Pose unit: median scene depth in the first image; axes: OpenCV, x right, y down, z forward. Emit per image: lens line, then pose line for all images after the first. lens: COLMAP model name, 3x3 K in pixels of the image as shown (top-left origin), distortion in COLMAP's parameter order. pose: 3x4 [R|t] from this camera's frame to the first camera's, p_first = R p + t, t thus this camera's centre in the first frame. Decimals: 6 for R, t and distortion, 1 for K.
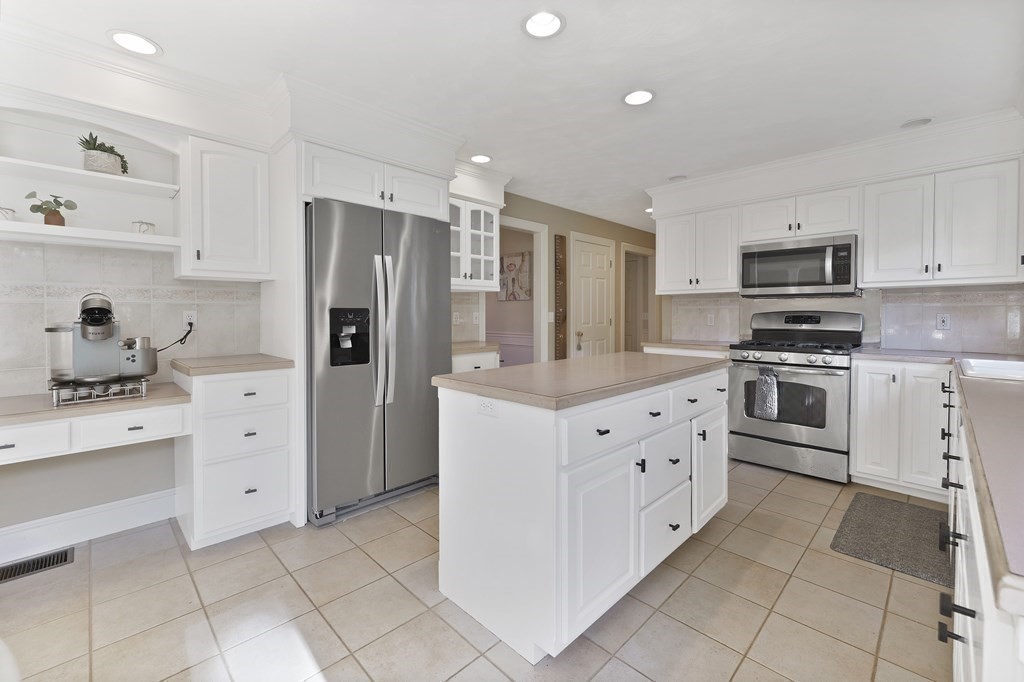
lens RADIAL K [[434.3, 0, 510.2], [0, 434.3, 316.7], [0, 0, 1]] dist [0.006239, 0.000317]
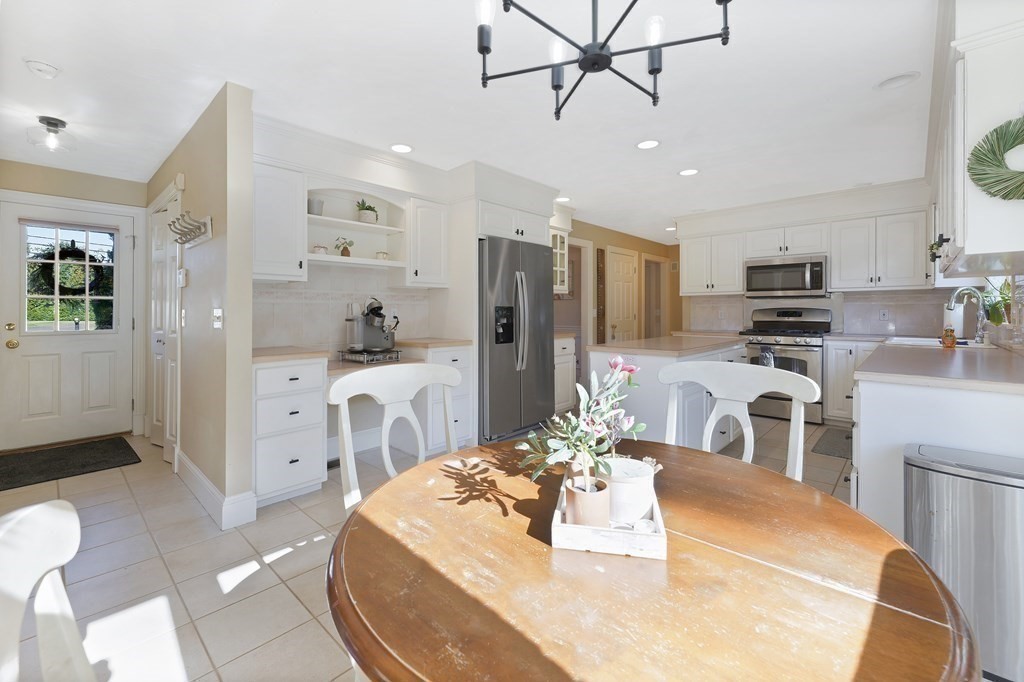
lens RADIAL K [[434.3, 0, 505.6], [0, 434.3, 310.1], [0, 0, 1]] dist [0.006239, 0.000317]
pose [[0.999538, -0.002262, 0.030309, -0.312016], [0.002529, 0.999958, -0.008768, 0.005286], [-0.030288, 0.008841, 0.999502, -0.409327]]
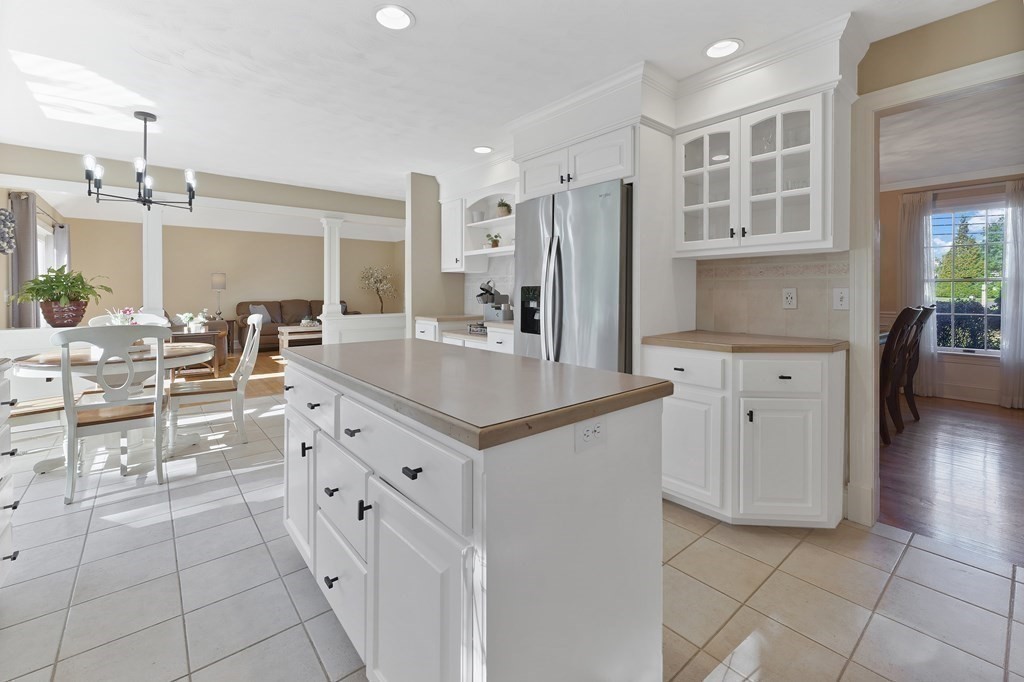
lens RADIAL K [[434.3, 0, 508.5], [0, 434.3, 291.0], [0, 0, 1]] dist [0.006239, 0.000317]
pose [[-0.087866, 0.005427, -0.996118, 0.637974], [-0.004515, 0.999973, 0.005846, -0.009606], [0.996122, 0.005011, -0.087839, 0.789304]]
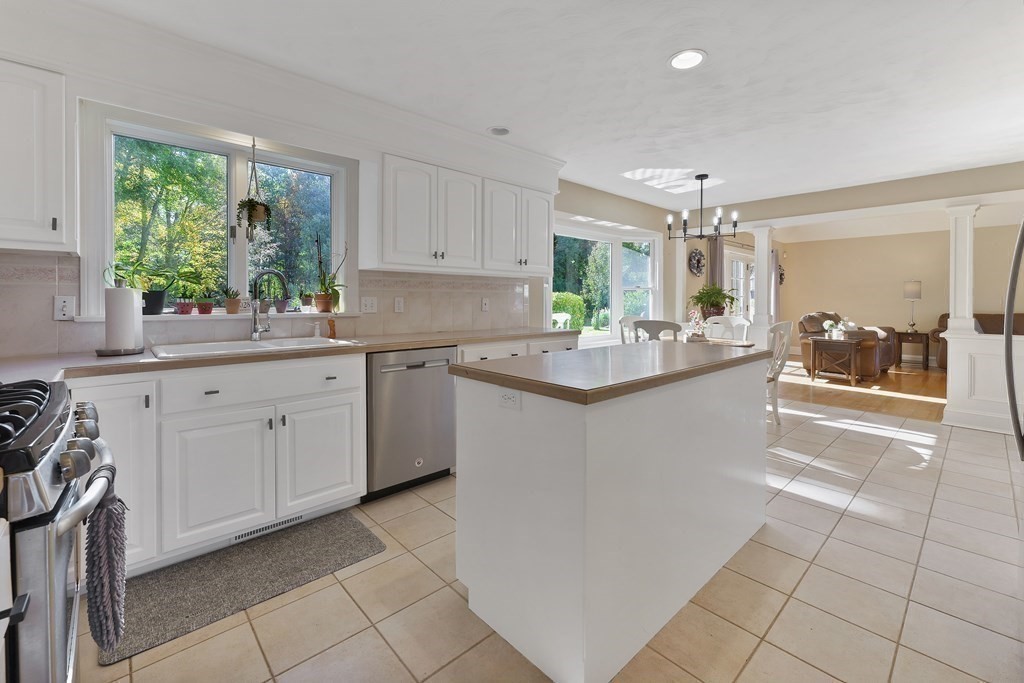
lens RADIAL K [[434.3, 0, 524.9], [0, 434.3, 303.5], [0, 0, 1]] dist [0.006239, 0.000317]
pose [[-0.999756, -0.001529, 0.022029, 0.286794], [-0.001210, 0.999894, 0.014521, -0.005126], [-0.022049, 0.014491, -0.999652, 1.275797]]
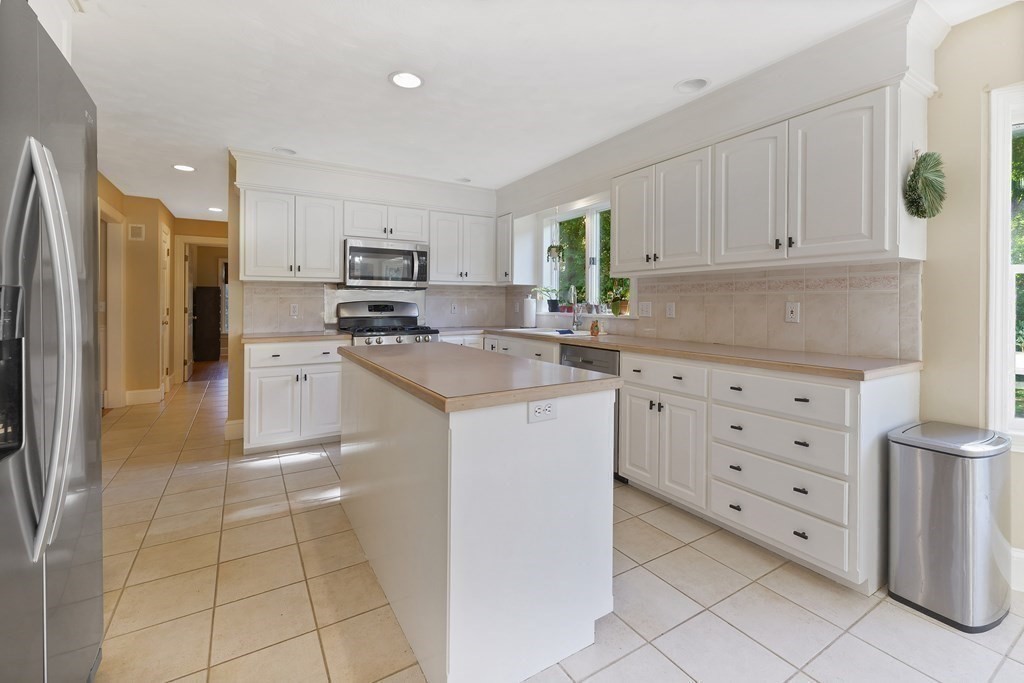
lens RADIAL K [[434.3, 0, 501.5], [0, 434.3, 303.5], [0, 0, 1]] dist [0.006239, 0.000317]
pose [[0.242071, 0.000421, 0.970259, -0.446003], [0.005503, 0.999983, -0.001807, -0.002054], [-0.970243, 0.005777, 0.242064, 0.425517]]
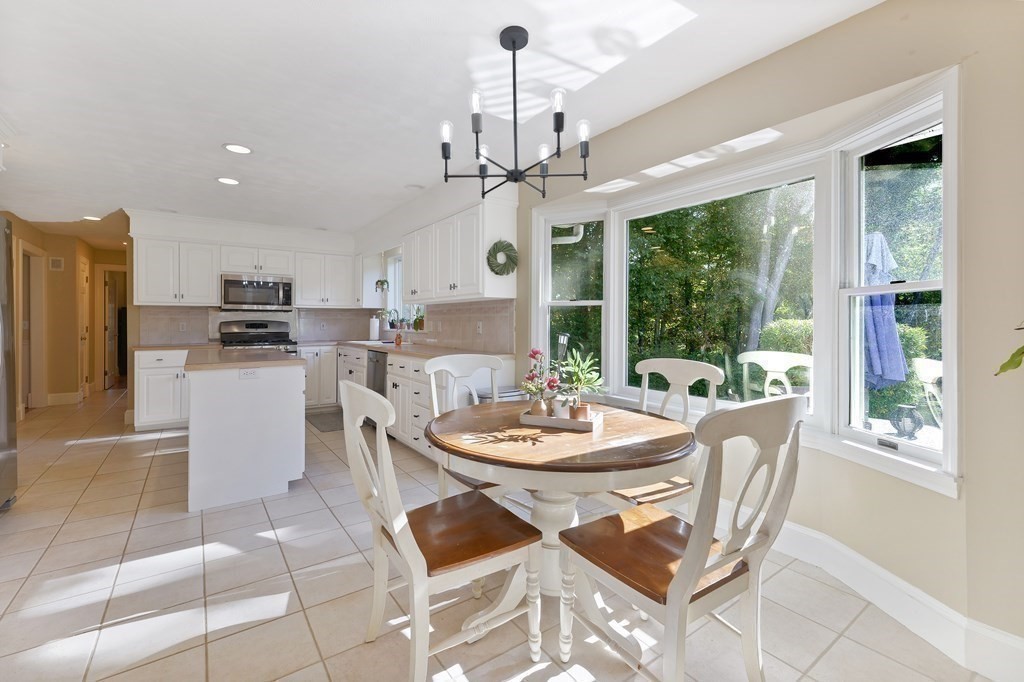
lens RADIAL K [[434.3, 0, 507.4], [0, 434.3, 324.5], [0, 0, 1]] dist [0.006239, 0.000317]
pose [[0.162376, -0.004105, 0.986720, -0.798956], [0.006508, 0.999974, 0.003090, 0.003301], [-0.986707, 0.005920, 0.162399, -0.160181]]
